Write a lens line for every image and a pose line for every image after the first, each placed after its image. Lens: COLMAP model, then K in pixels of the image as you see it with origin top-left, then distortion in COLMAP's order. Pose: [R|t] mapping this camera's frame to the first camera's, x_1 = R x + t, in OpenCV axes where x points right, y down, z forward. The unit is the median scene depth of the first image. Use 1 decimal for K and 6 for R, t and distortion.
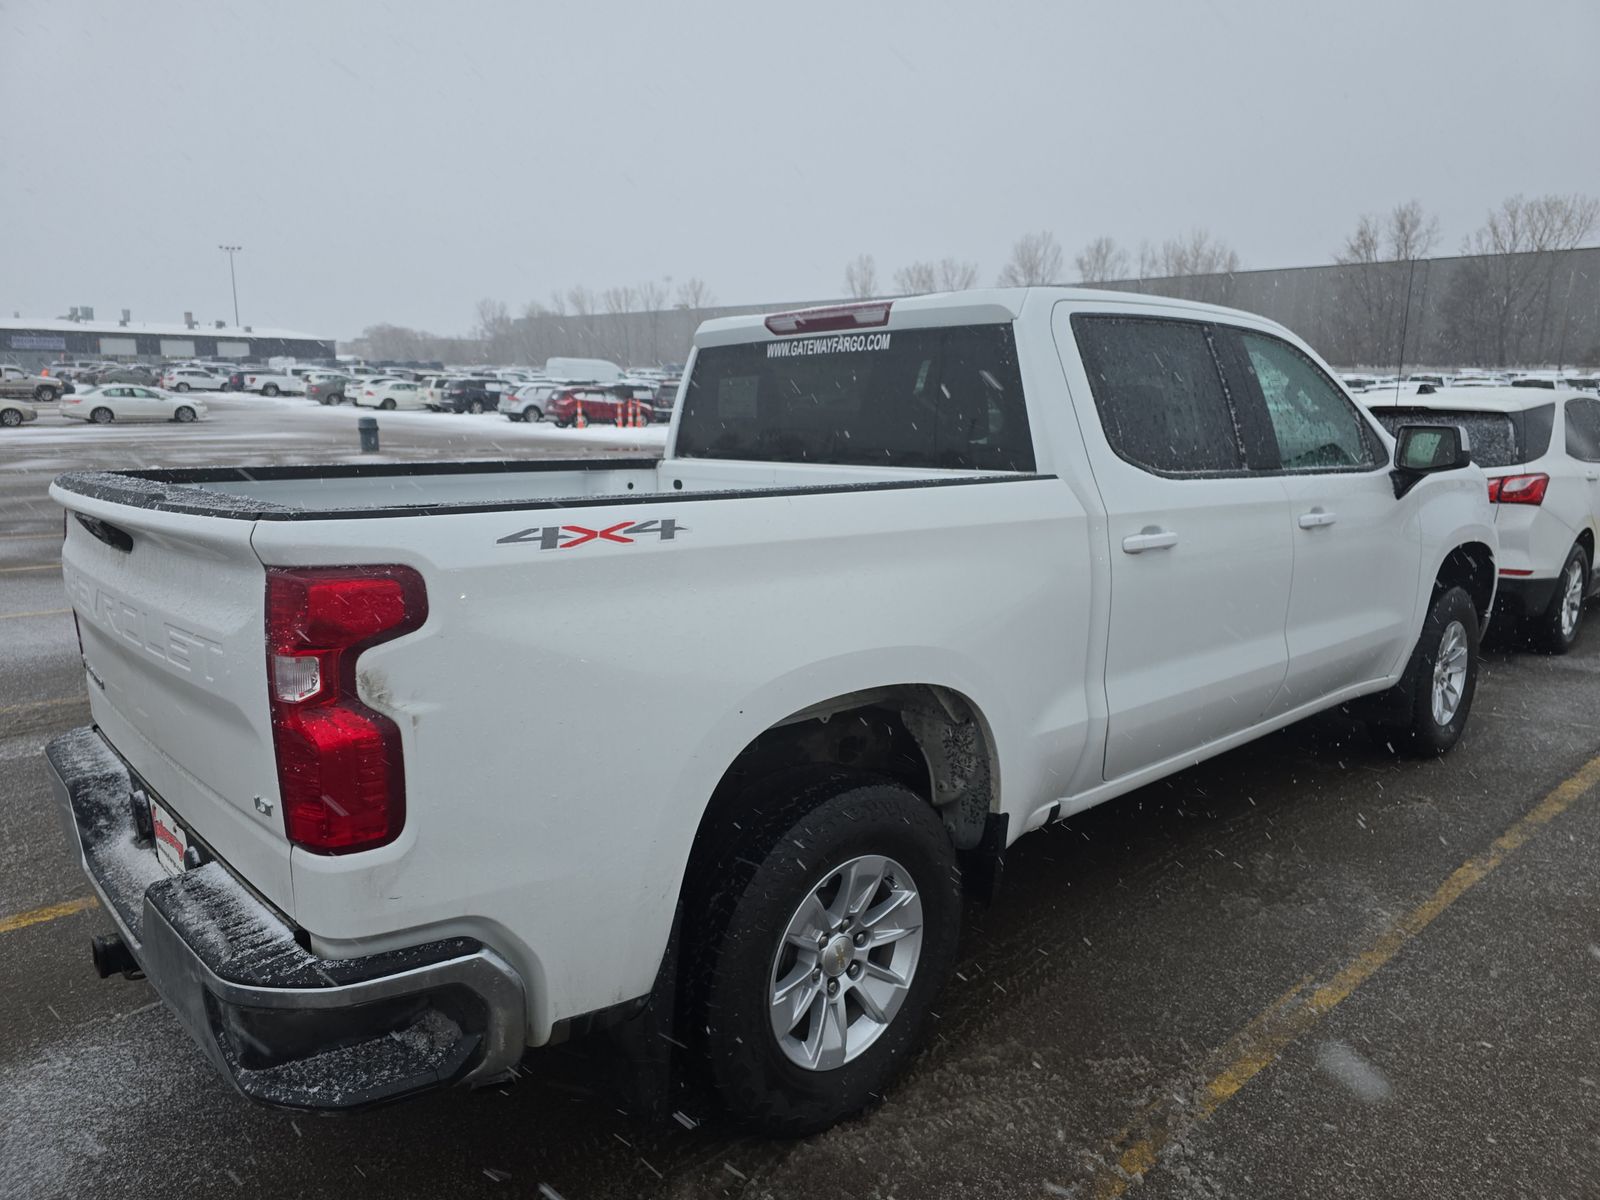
lens RADIAL K [[1078.2, 0, 819.9], [0, 1078.2, 603.6], [0, 0, 1]] dist [0.016595, 0.003913]
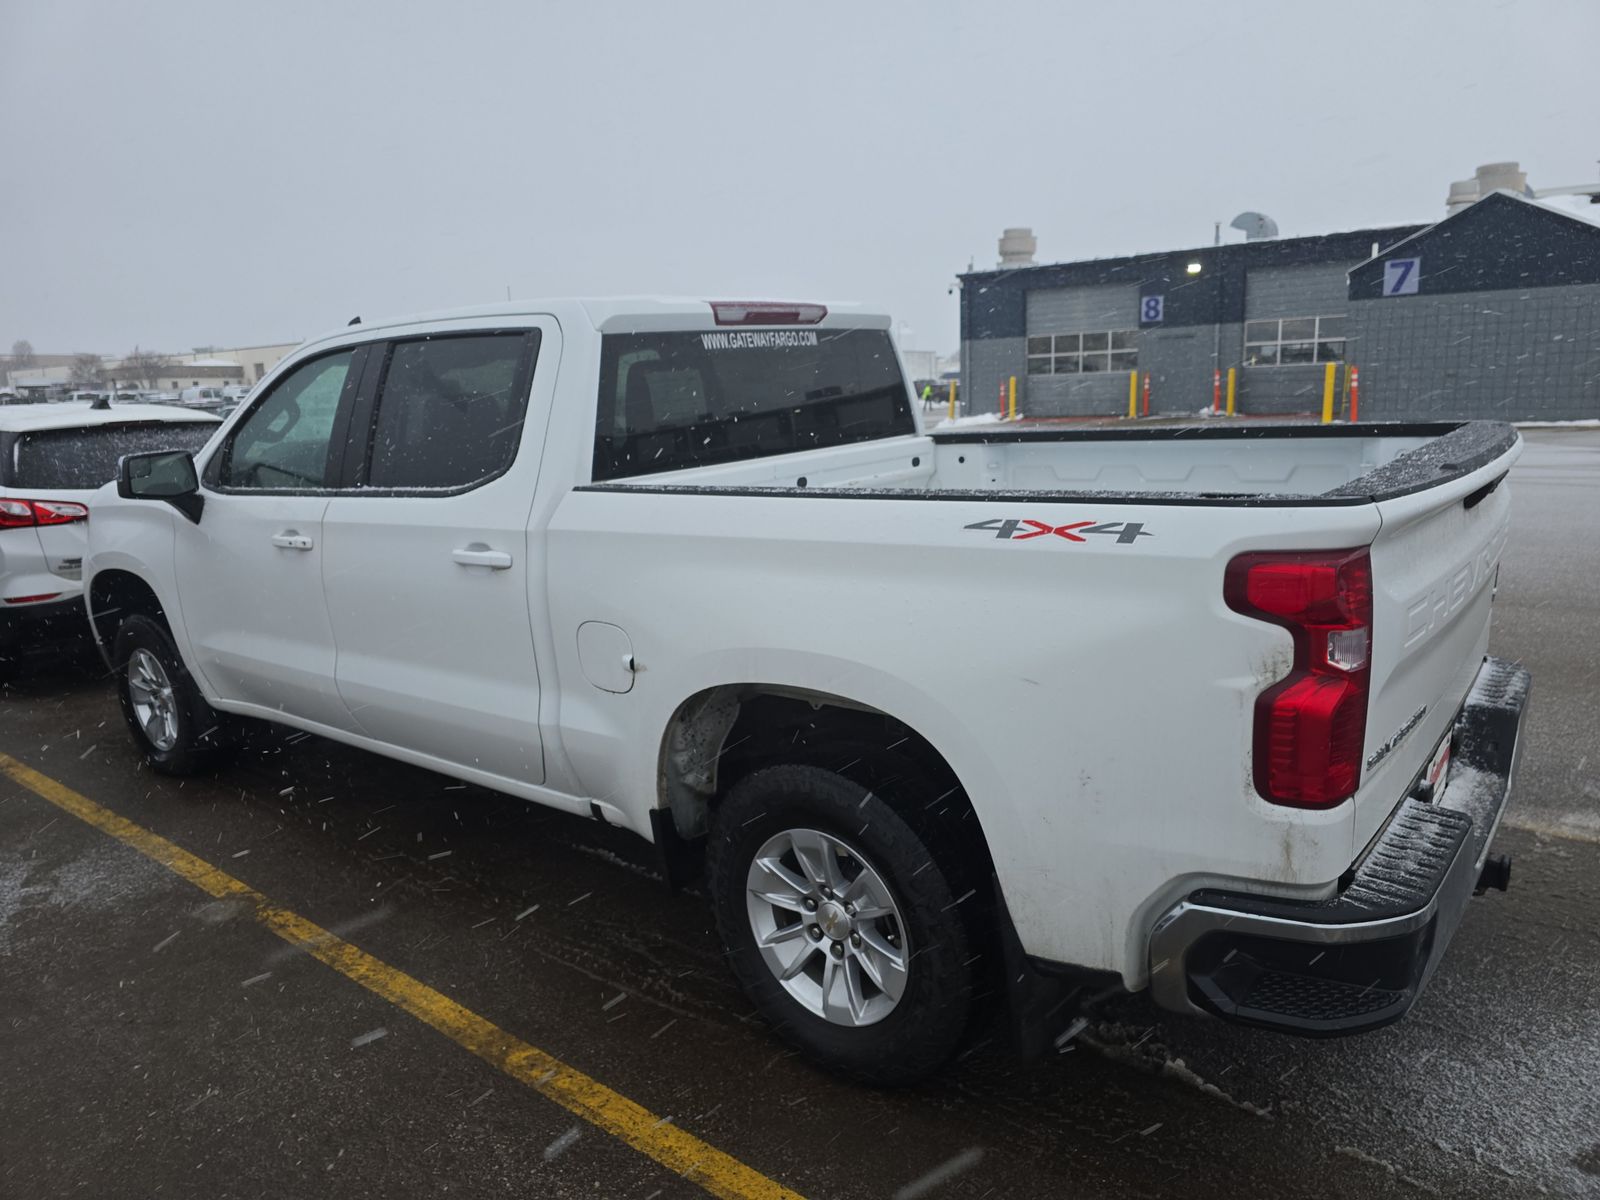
lens RADIAL K [[1078.2, 0, 819.9], [0, 1078.2, 603.6], [0, 0, 1]] dist [0.016595, 0.003913]
pose [[-0.151968, -0.180284, 0.971804, -0.981118], [0.244648, 0.945767, 0.213711, -0.197210], [-0.957629, 0.270227, -0.099620, 1.060563]]
